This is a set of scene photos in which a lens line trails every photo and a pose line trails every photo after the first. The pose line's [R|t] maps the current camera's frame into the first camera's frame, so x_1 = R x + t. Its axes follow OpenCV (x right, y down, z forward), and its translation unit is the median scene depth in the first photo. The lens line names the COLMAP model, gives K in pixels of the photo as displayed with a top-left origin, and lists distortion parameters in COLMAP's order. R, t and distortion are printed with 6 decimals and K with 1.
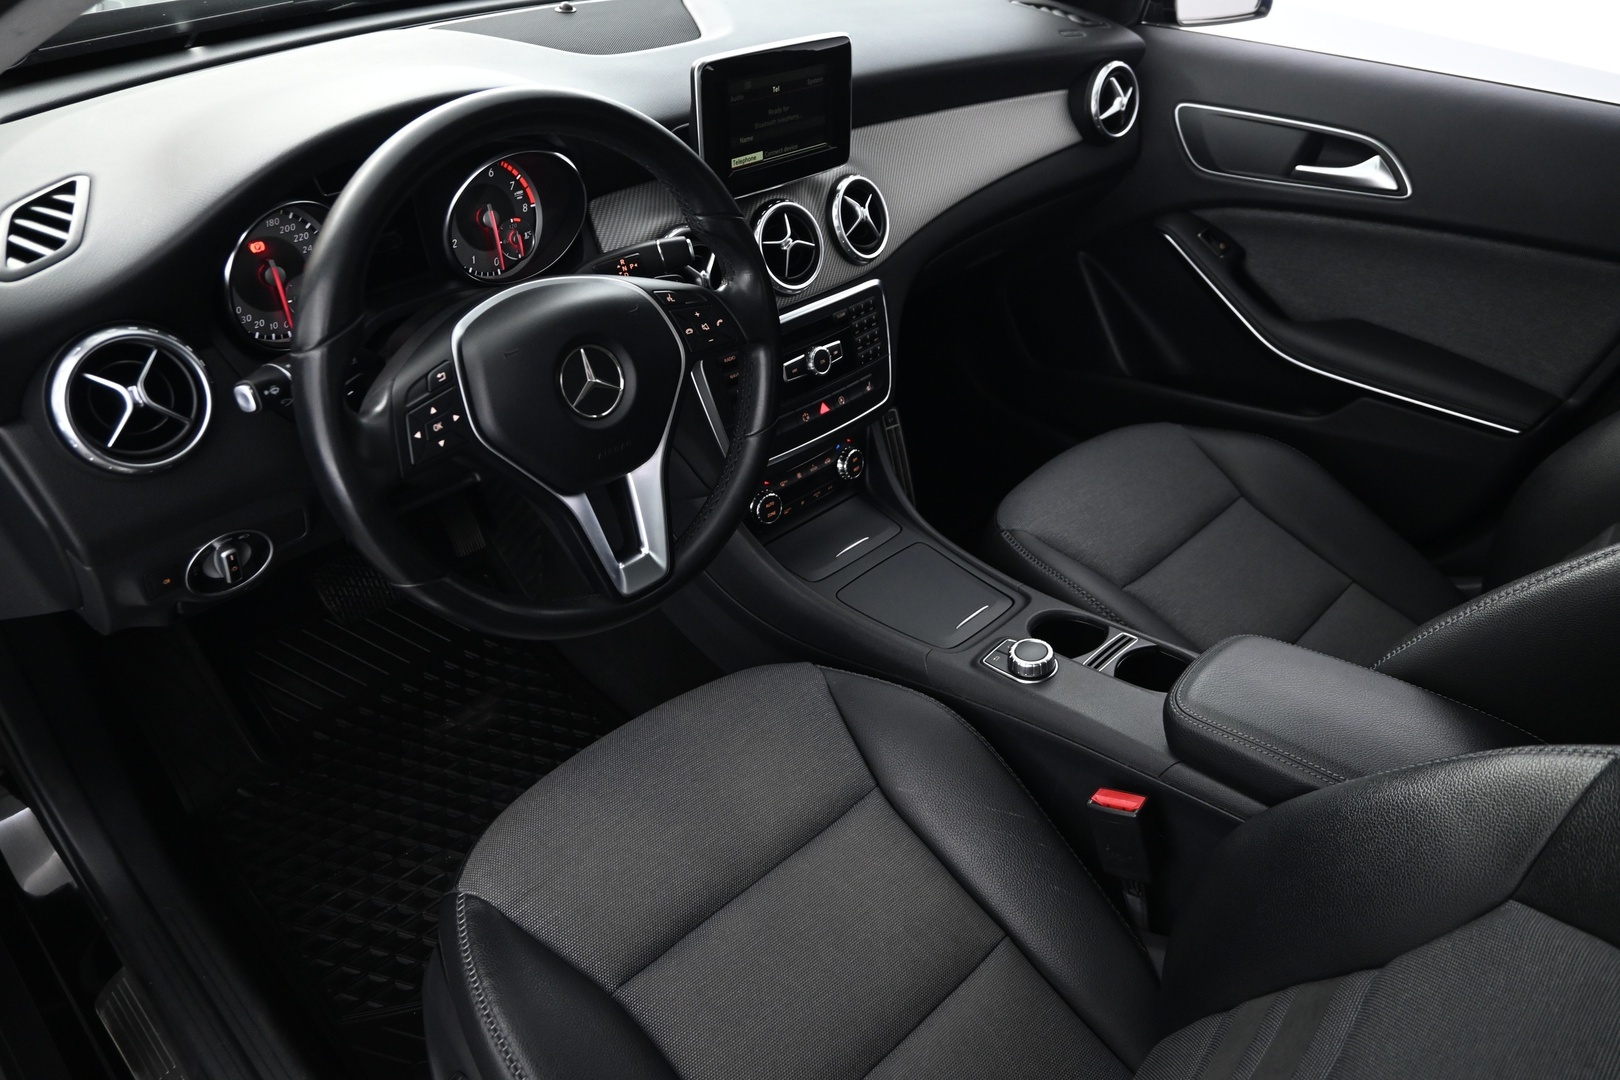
lens RADIAL K [[1103.5, 0, 824.1], [0, 1103.5, 538.4], [0, 0, 1]] dist [-0.016087, -0.001914]
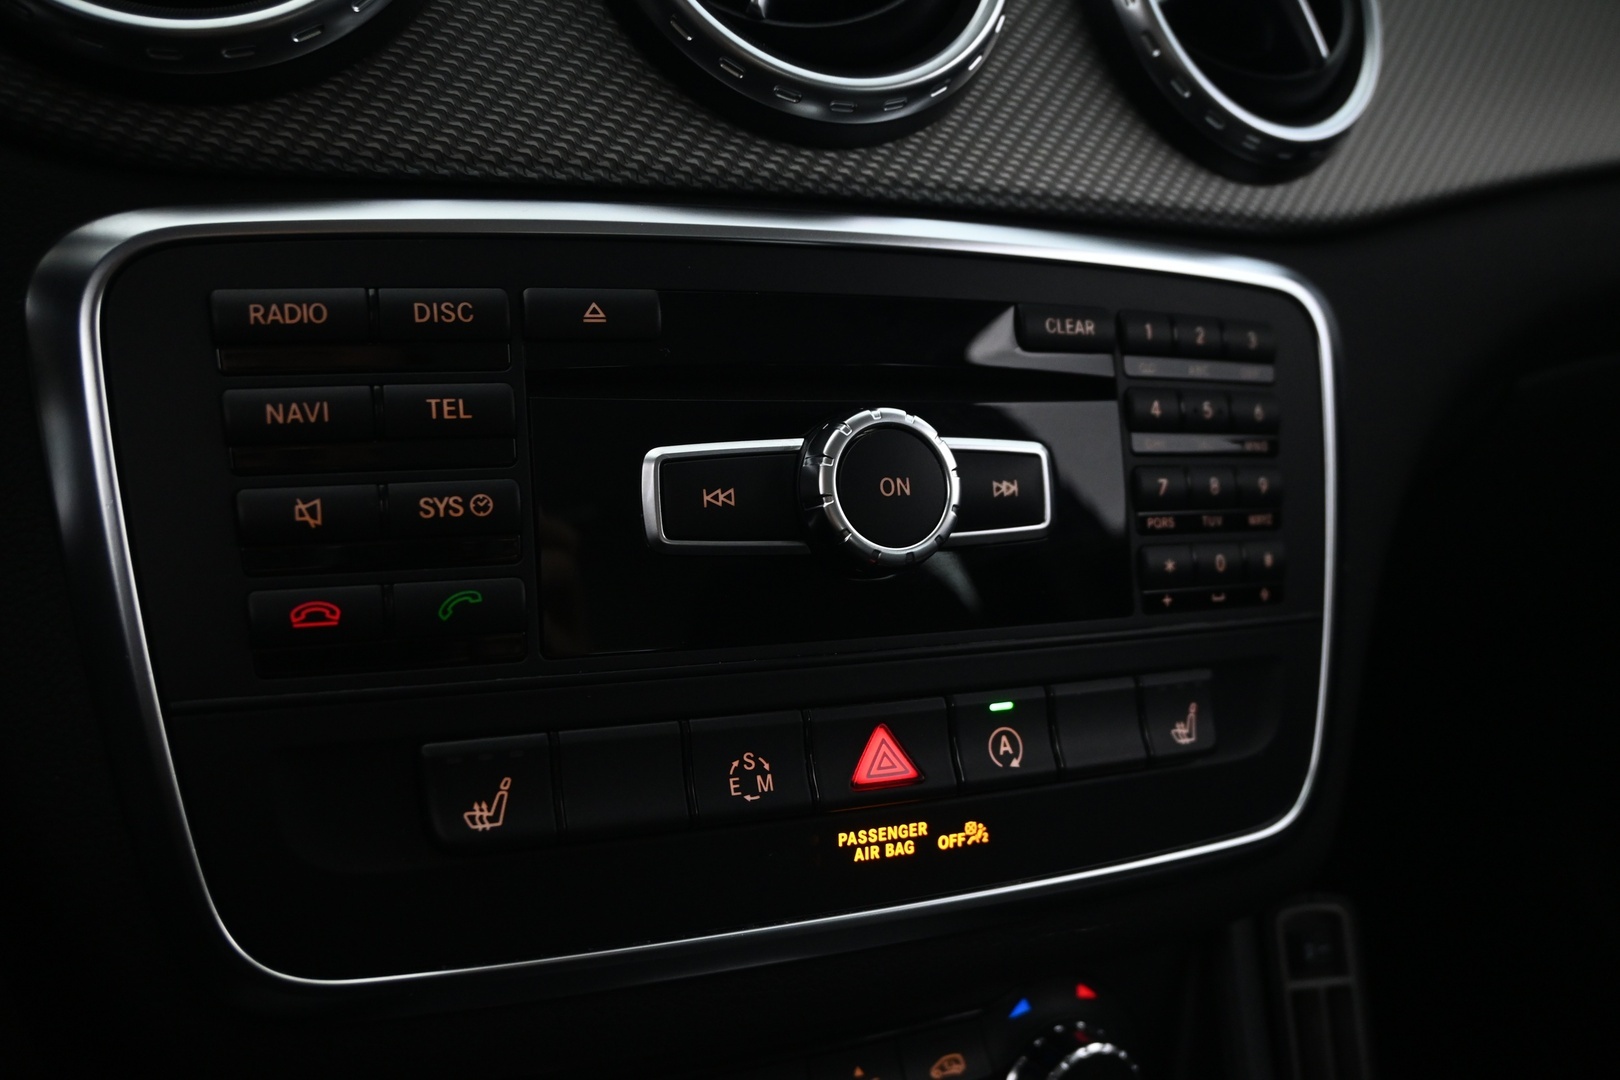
lens RADIAL K [[1429.0, 0, 810.8], [0, 1429.0, 542.3], [0, 0, 1]] dist [0.106782, 0.005673]
pose [[0.923334, 0.136093, -0.359073, 0.086178], [-0.256182, 0.914891, -0.312001, -0.090887], [0.286051, 0.380069, 0.879615, 0.958971]]
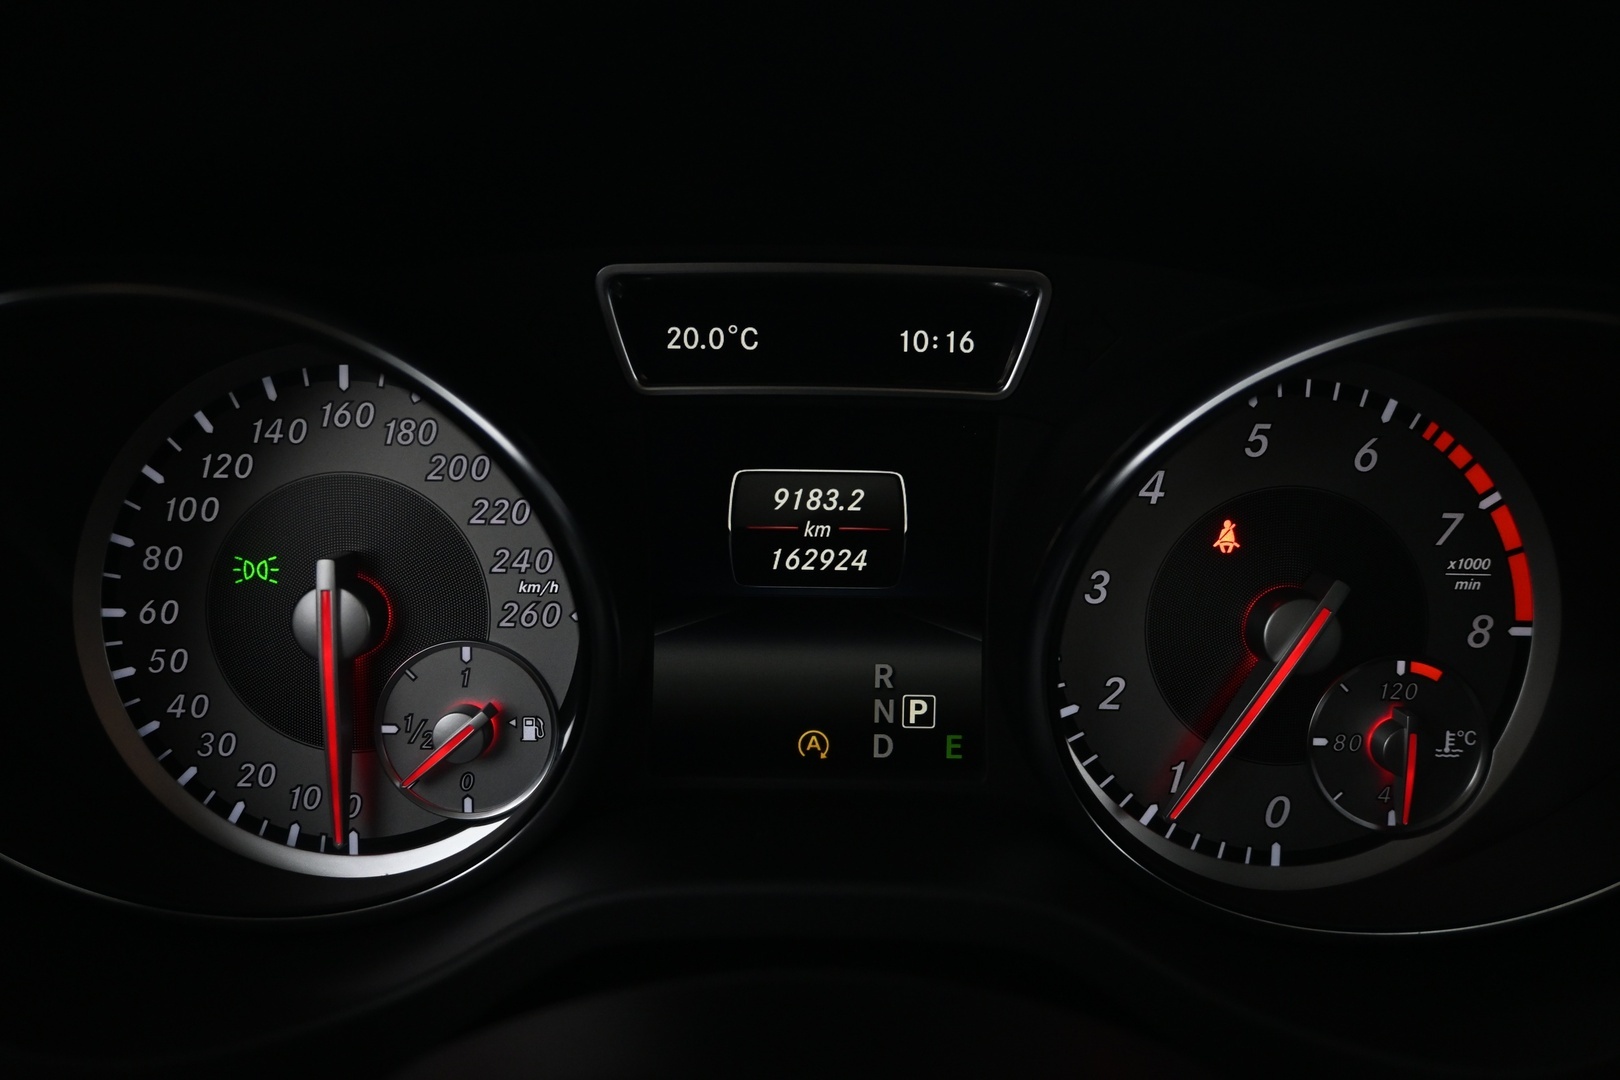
lens RADIAL K [[1361.0, 0, 810.3], [0, 1361.0, 536.4], [0, 0, 1]] dist [0.004055, -0.003011]
pose [[0.687069, 0.173495, -0.705575, -0.182031], [-0.414883, 0.890881, -0.184940, -0.221283], [0.596497, 0.419798, 0.684077, 0.760921]]
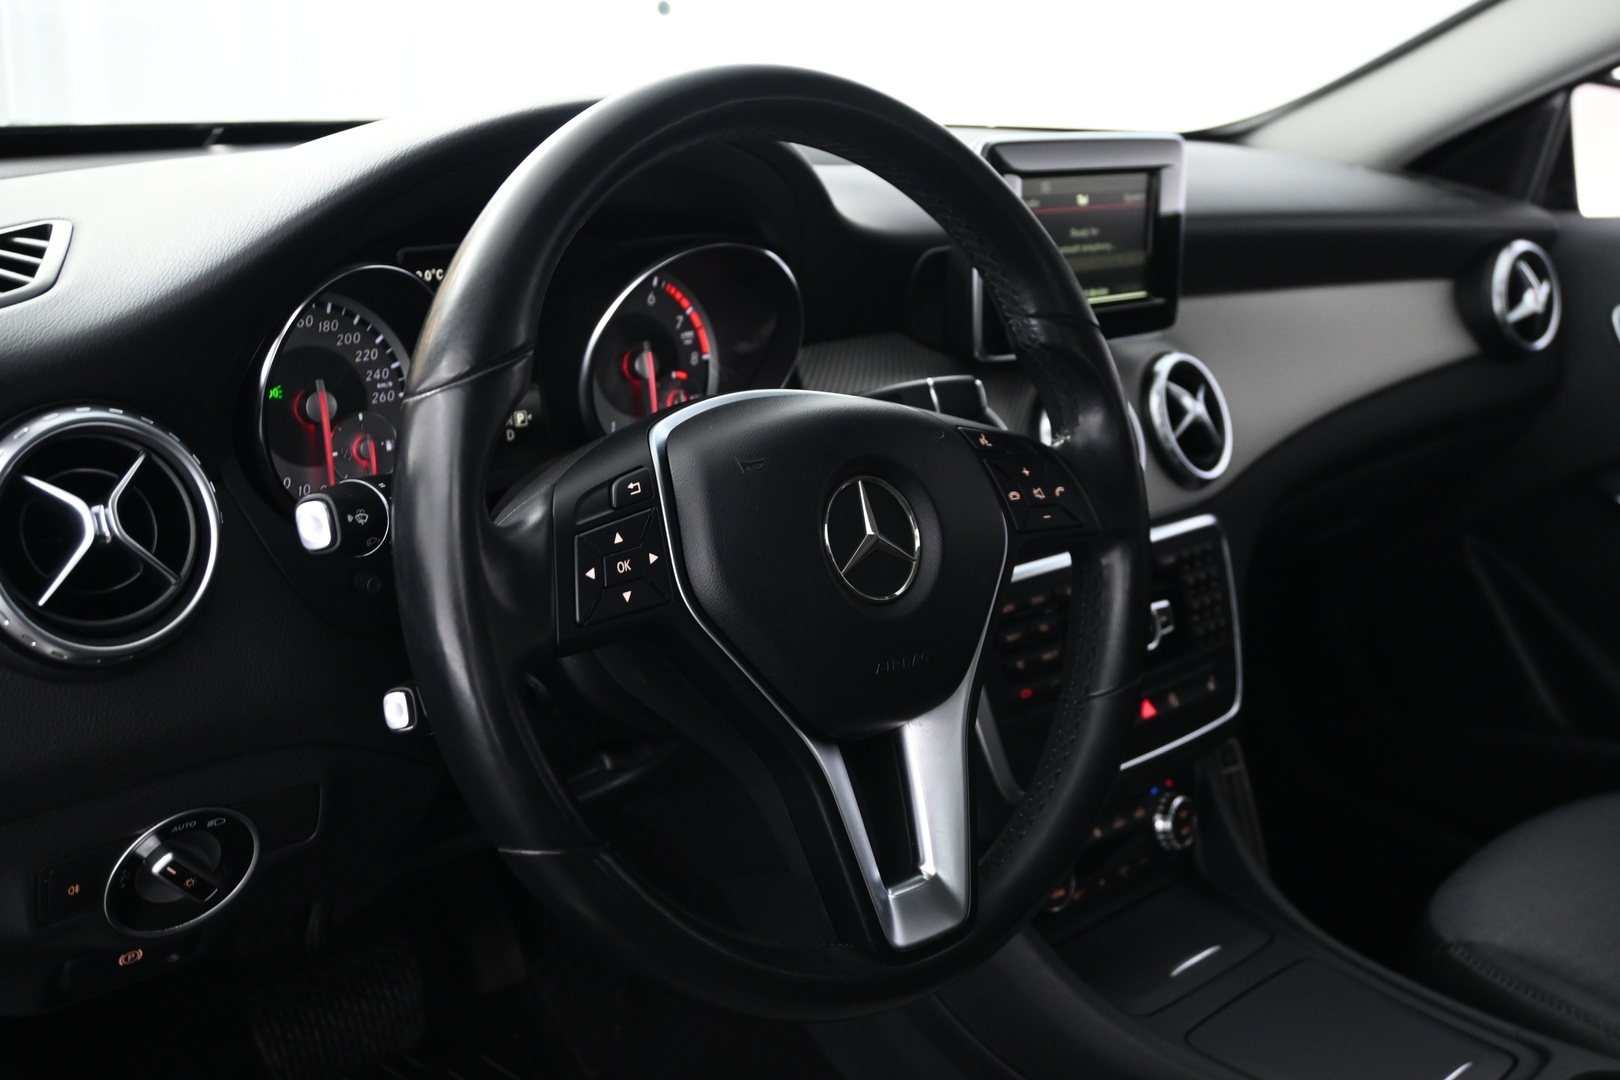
lens RADIAL K [[1612.2, 0, 799.6], [0, 1612.2, 536.9], [0, 0, 1]] dist [-0.031755, 0.000000]
pose [[0.997245, 0.003005, -0.074121, -0.151891], [-0.027964, 0.940696, -0.338096, 0.114231], [0.068709, 0.339237, 0.938188, 0.181778]]
